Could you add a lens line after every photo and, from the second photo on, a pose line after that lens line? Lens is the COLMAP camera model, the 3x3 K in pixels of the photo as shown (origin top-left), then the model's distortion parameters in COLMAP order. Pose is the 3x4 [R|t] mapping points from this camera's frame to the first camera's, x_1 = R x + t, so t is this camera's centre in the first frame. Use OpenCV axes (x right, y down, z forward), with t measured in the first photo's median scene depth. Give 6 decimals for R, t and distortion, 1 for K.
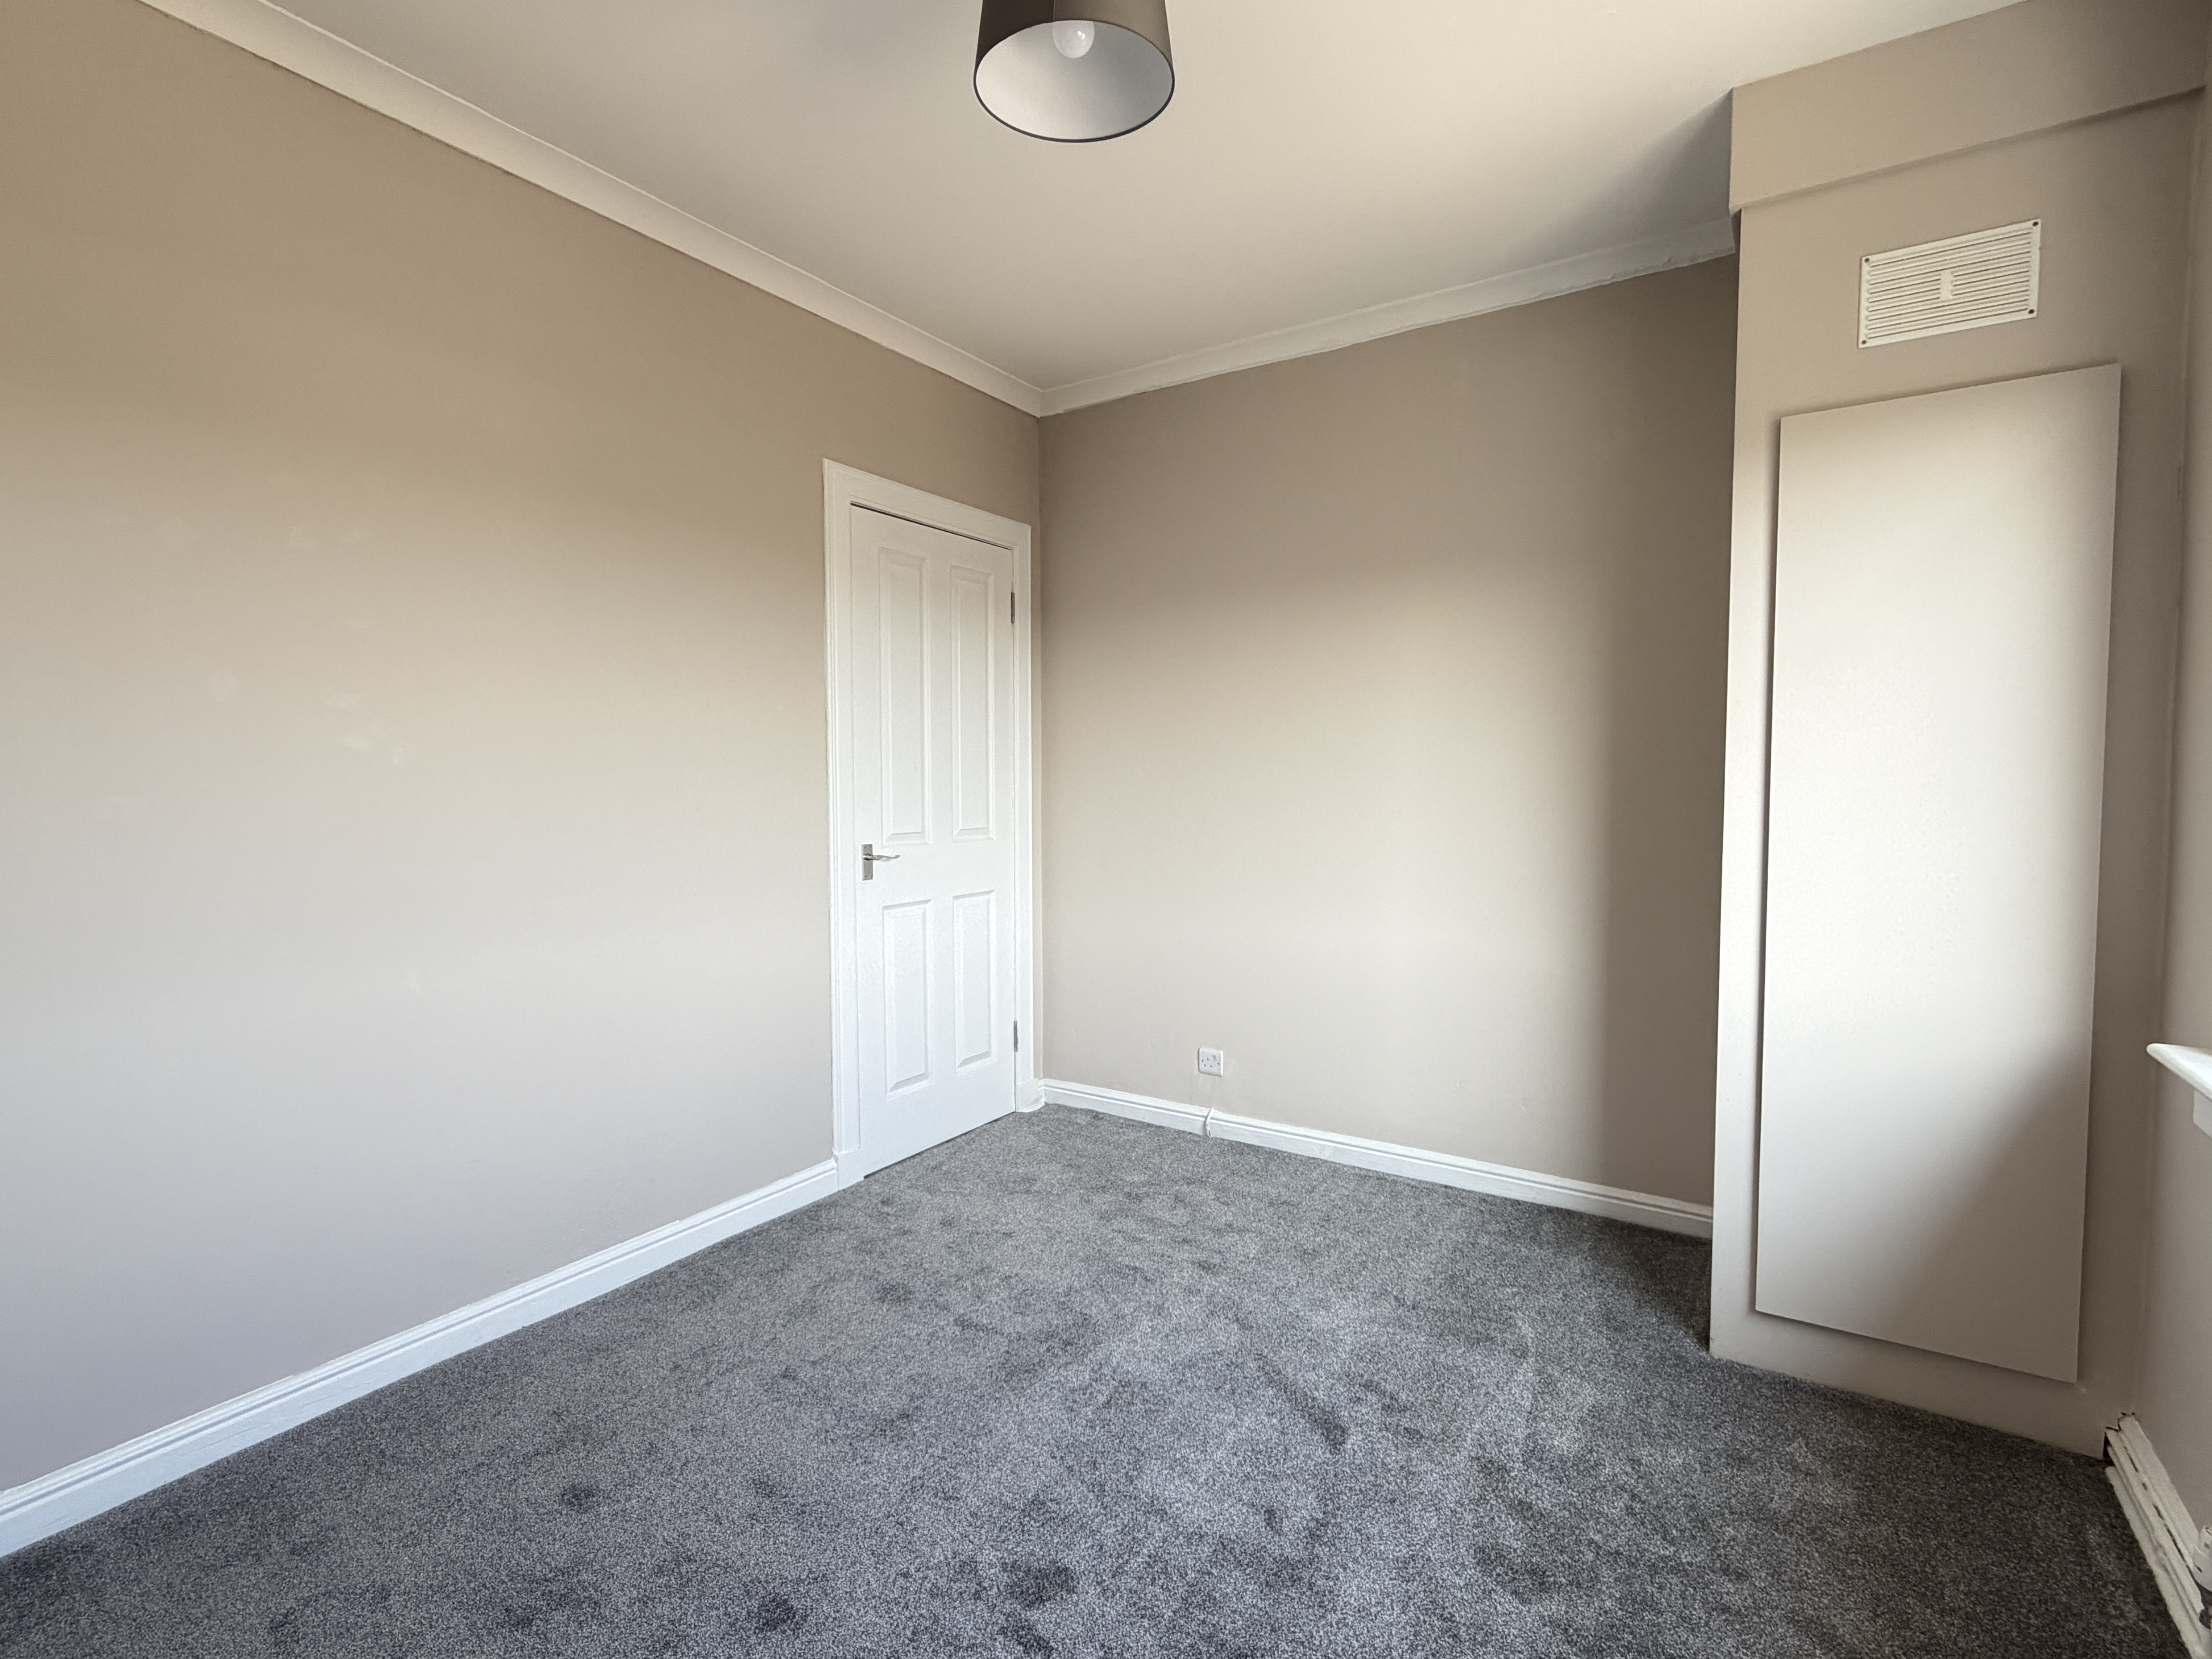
lens RADIAL K [[1043.1, 0, 1106.0], [0, 1043.1, 829.5], [0, 0, 1]] dist [-0.002730, -0.000618]
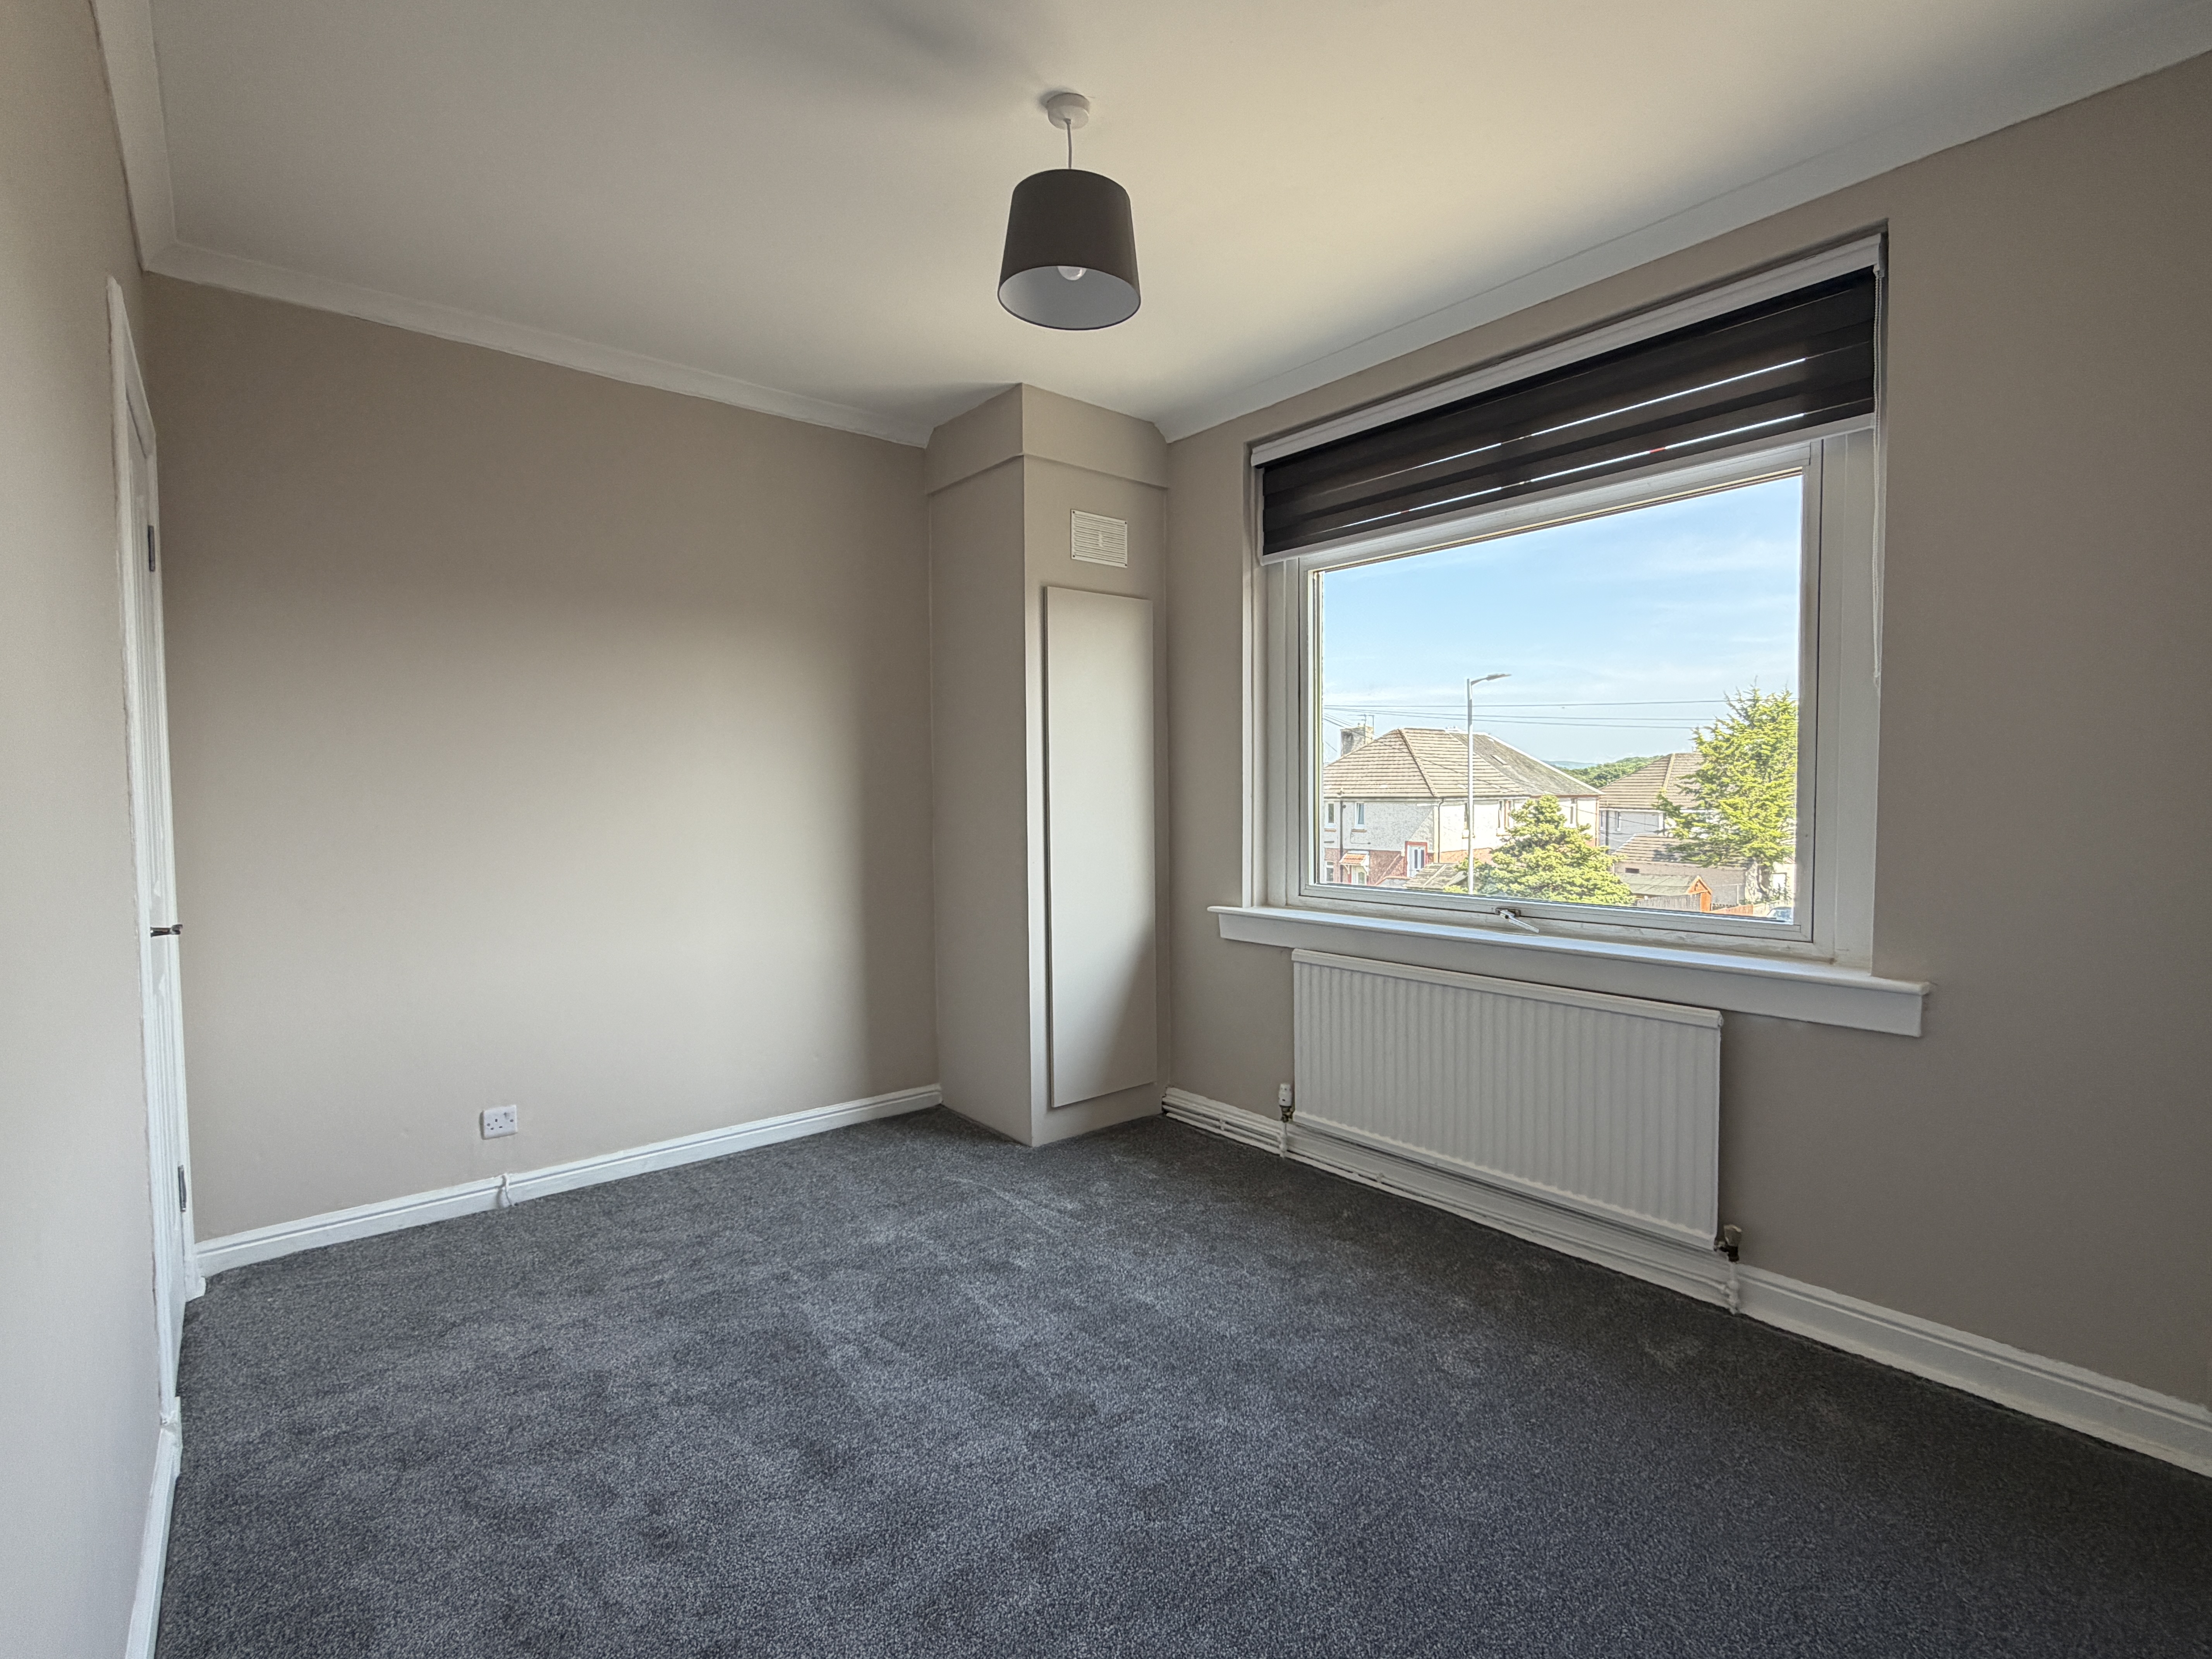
lens RADIAL K [[1030.8, 0, 1106.0], [0, 1030.8, 829.5], [0, 0, 1]] dist [0.000508, 0.000078]
pose [[0.296273, -0.037267, 0.954376, -0.736744], [0.057159, 0.998139, 0.021232, -0.016513], [-0.953391, 0.048261, 0.297852, 0.313007]]
